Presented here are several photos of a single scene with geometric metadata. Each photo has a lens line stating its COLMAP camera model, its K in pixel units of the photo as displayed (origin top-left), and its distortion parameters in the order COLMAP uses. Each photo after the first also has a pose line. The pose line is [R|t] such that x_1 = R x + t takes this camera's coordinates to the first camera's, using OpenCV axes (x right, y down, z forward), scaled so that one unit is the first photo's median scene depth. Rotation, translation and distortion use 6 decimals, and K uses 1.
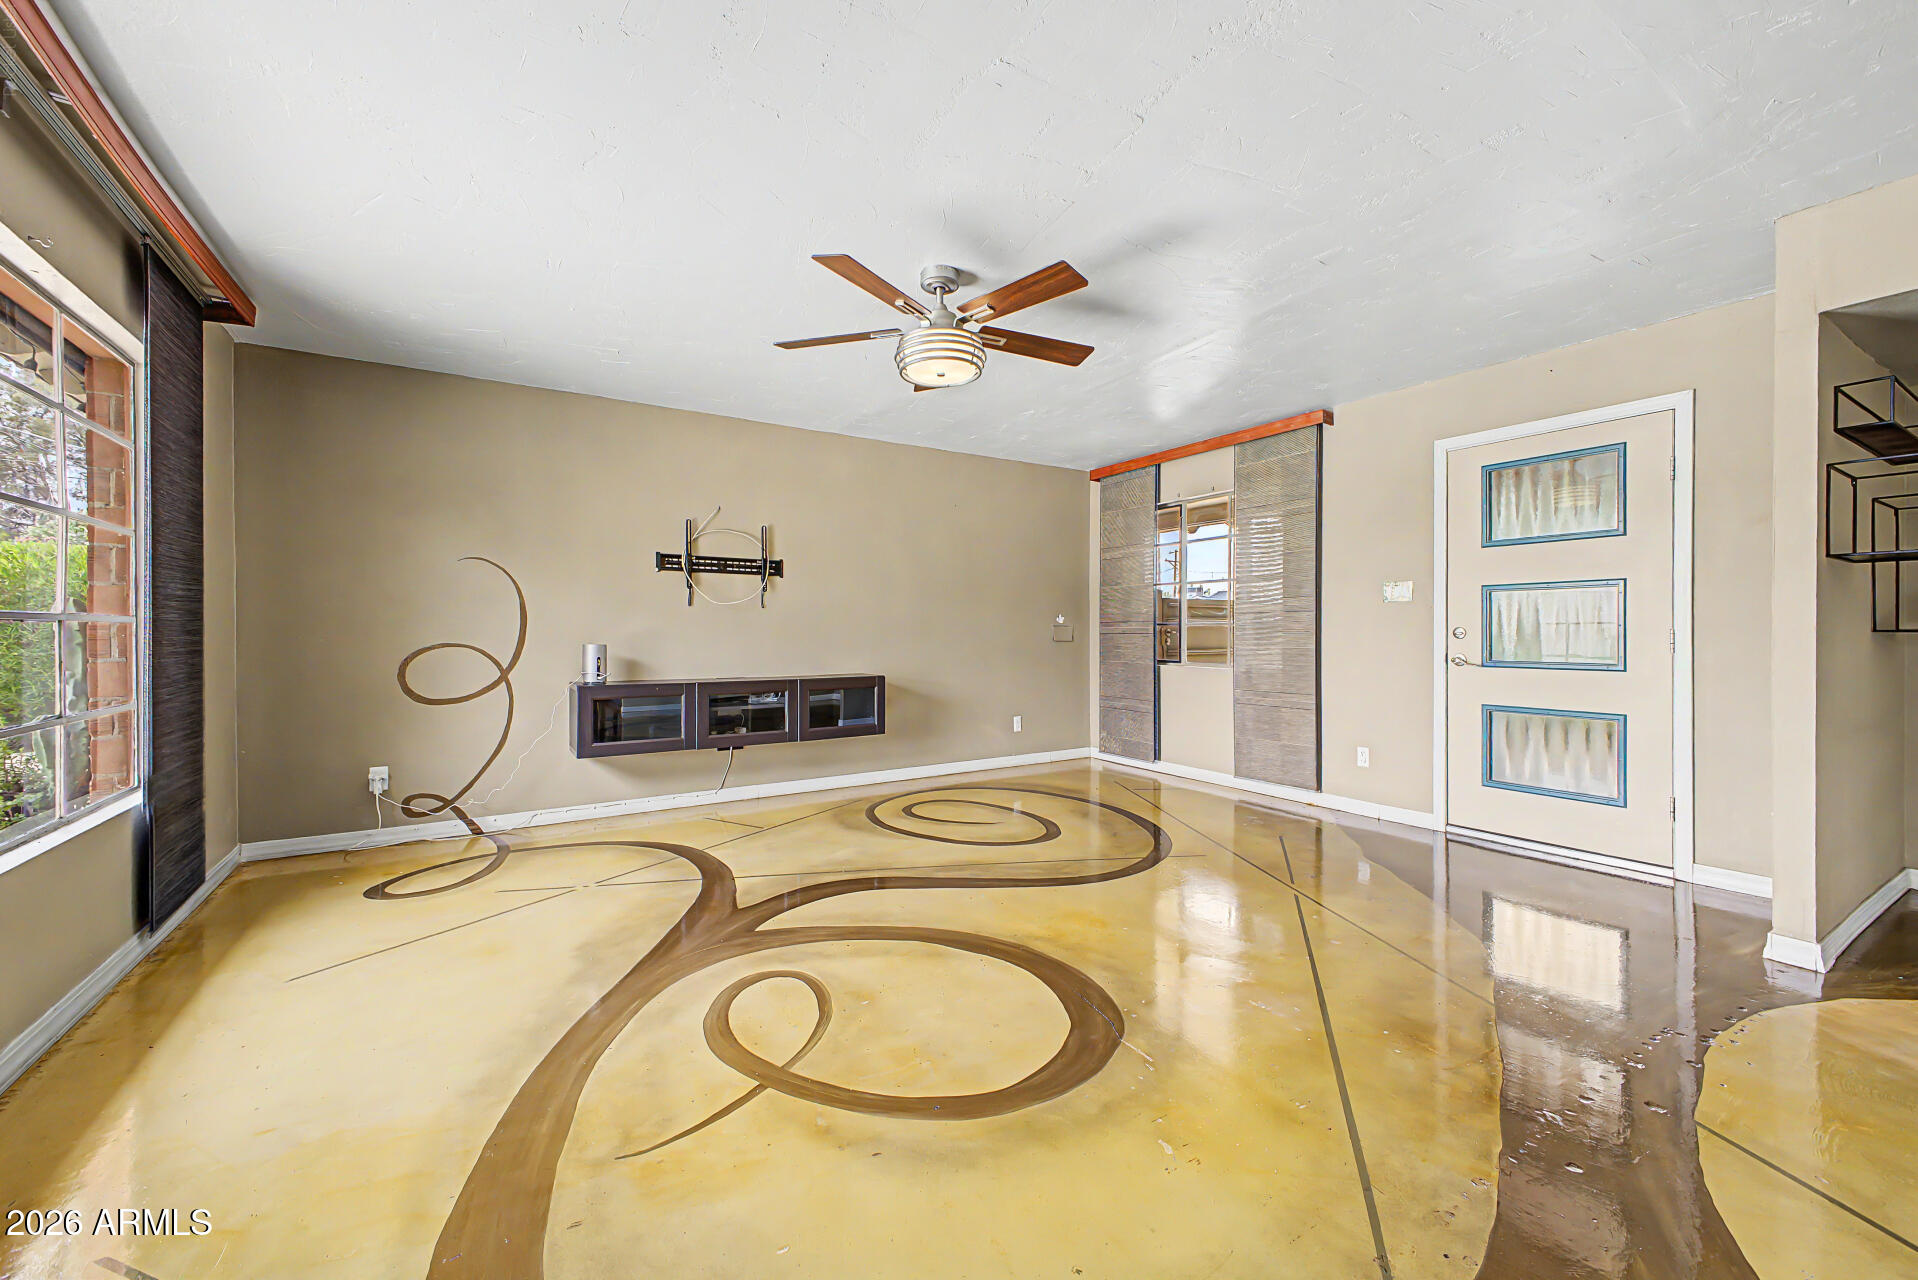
lens RADIAL K [[753.0, 0, 960.9], [0, 753.0, 631.9], [0, 0, 1]] dist [0.025490, -0.011184]
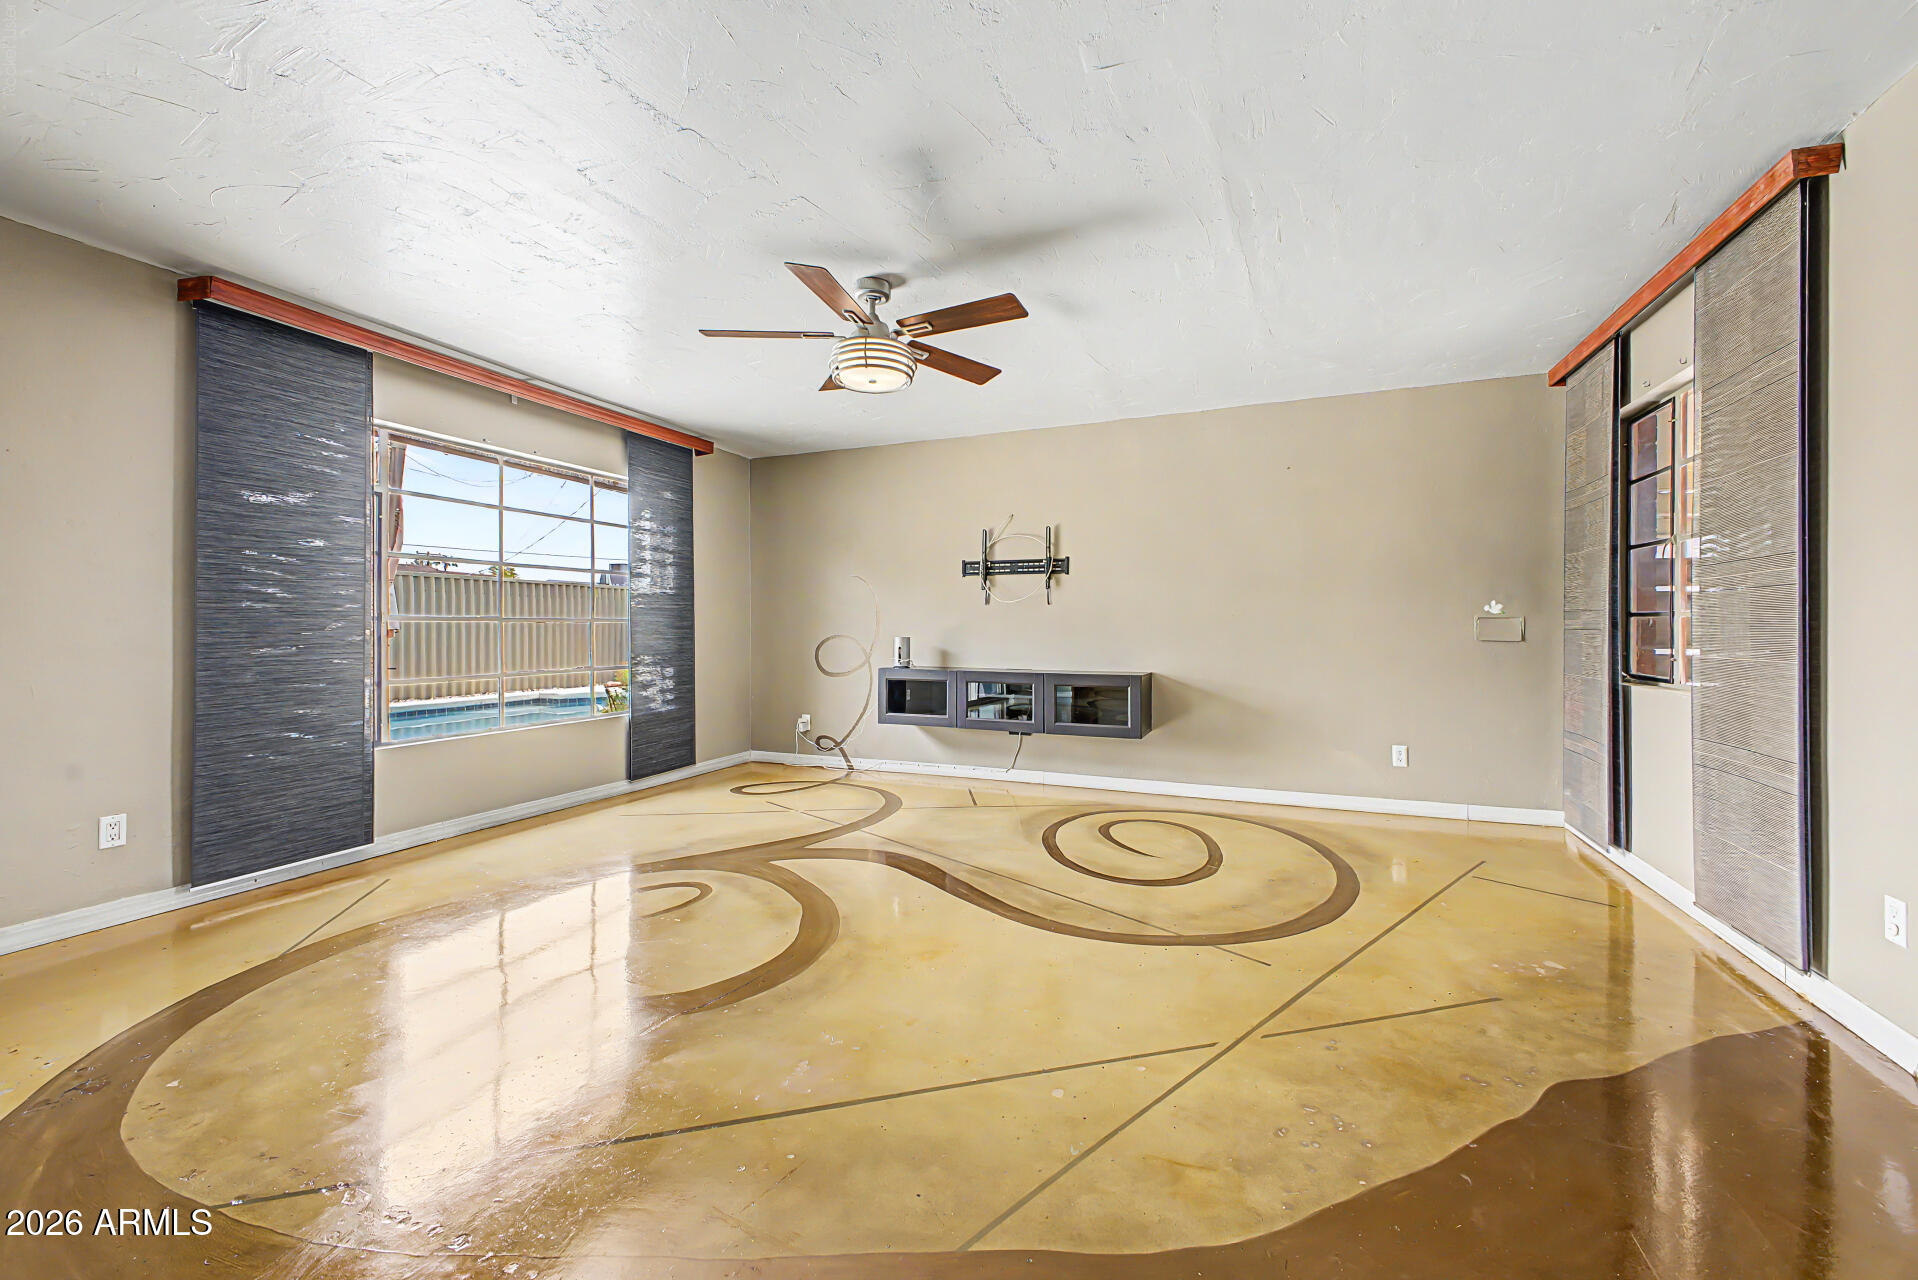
lens RADIAL K [[753.0, 0, 960.9], [0, 753.0, 631.9], [0, 0, 1]] dist [0.025490, -0.011184]
pose [[0.573518, 0.004880, -0.819178, 0.570701], [0.000938, 0.999978, 0.006614, -0.000995], [0.819192, -0.004562, 0.573501, 0.319382]]
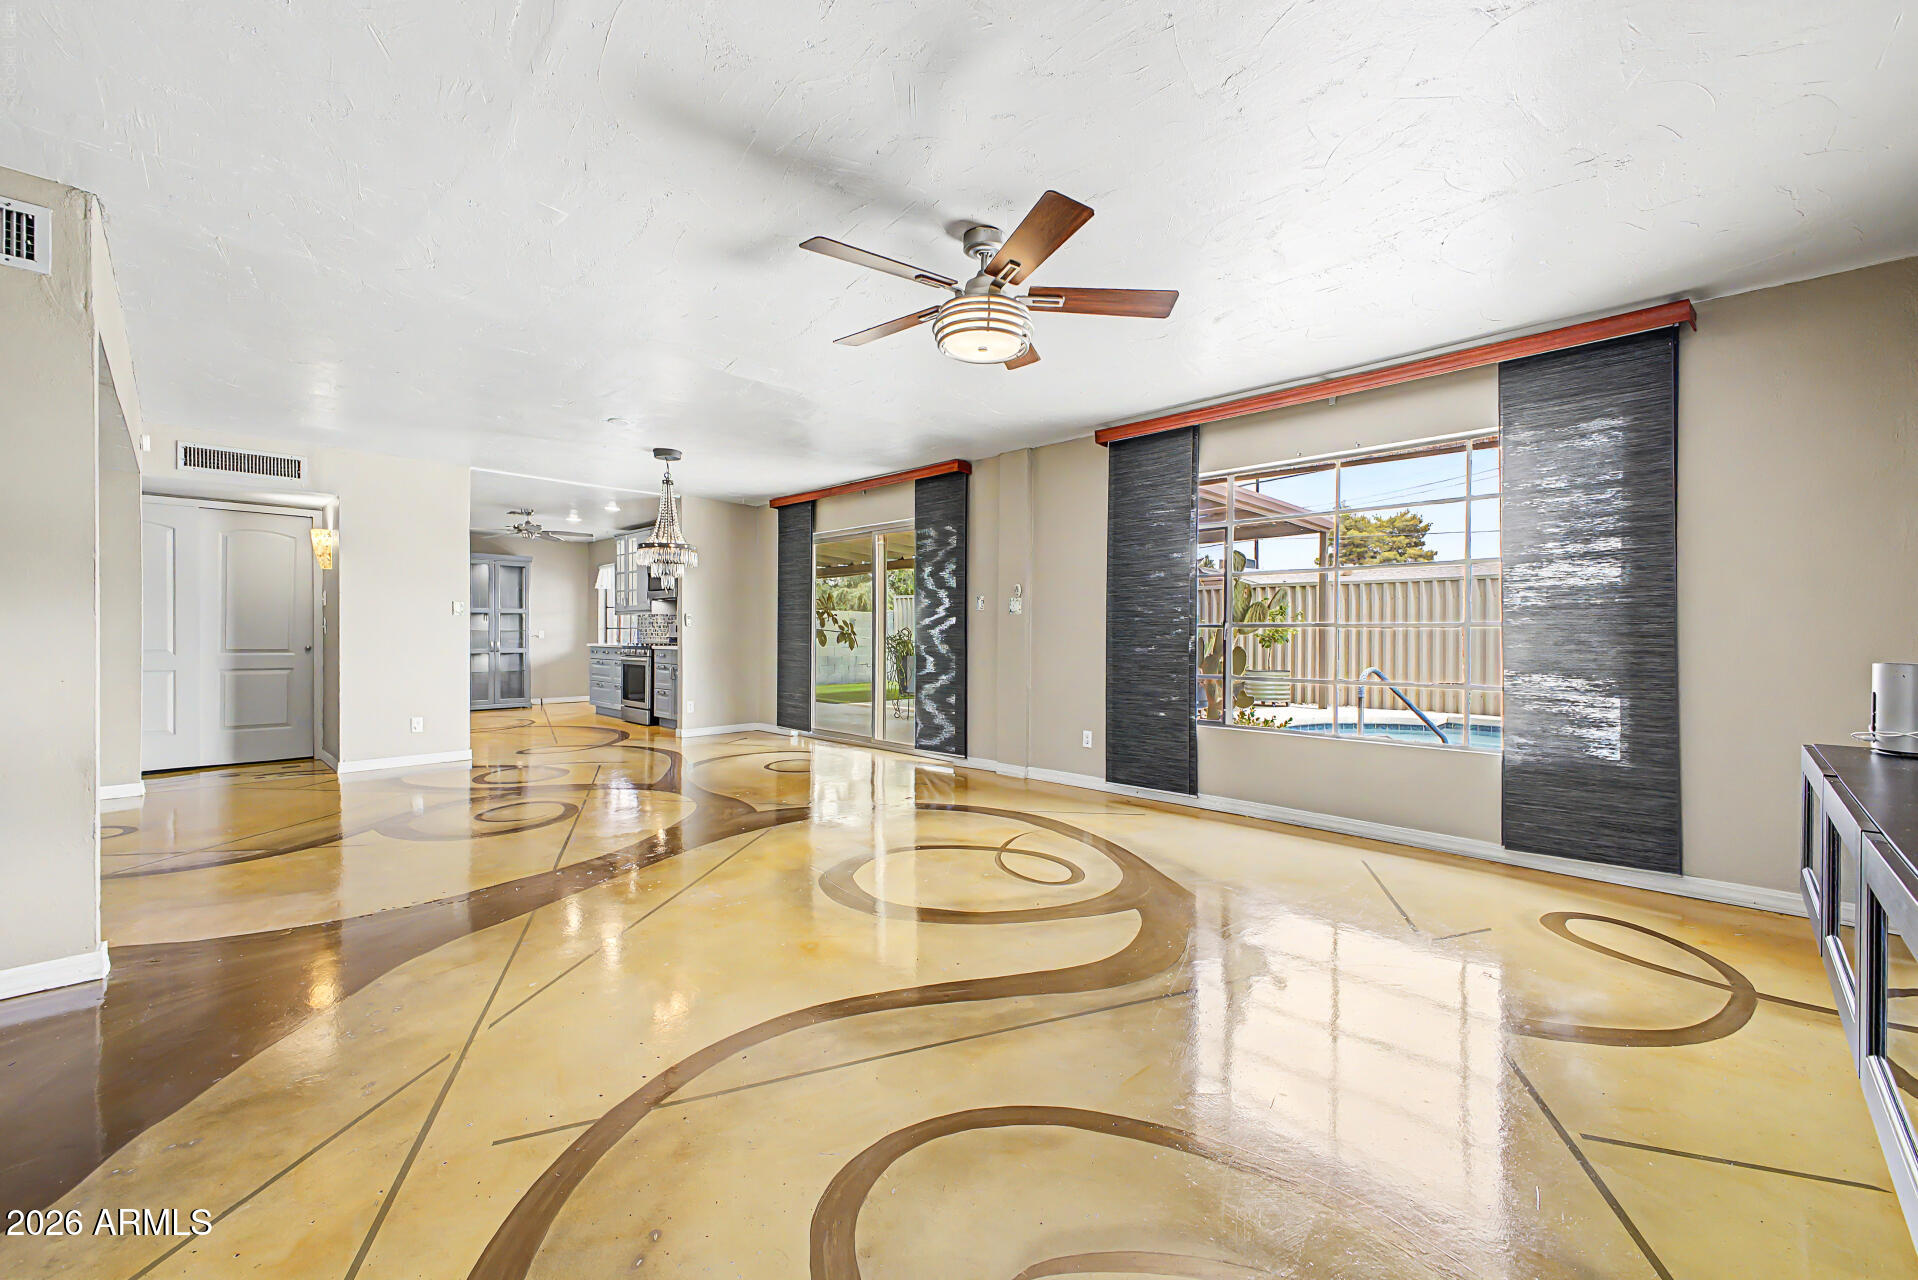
lens RADIAL K [[753.0, 0, 960.9], [0, 753.0, 631.9], [0, 0, 1]] dist [0.025490, -0.011184]
pose [[-0.974398, -0.003452, -0.224802, 0.129884], [-0.002912, 0.999992, -0.002734, 0.001382], [0.224809, -0.002010, -0.974401, 1.192318]]
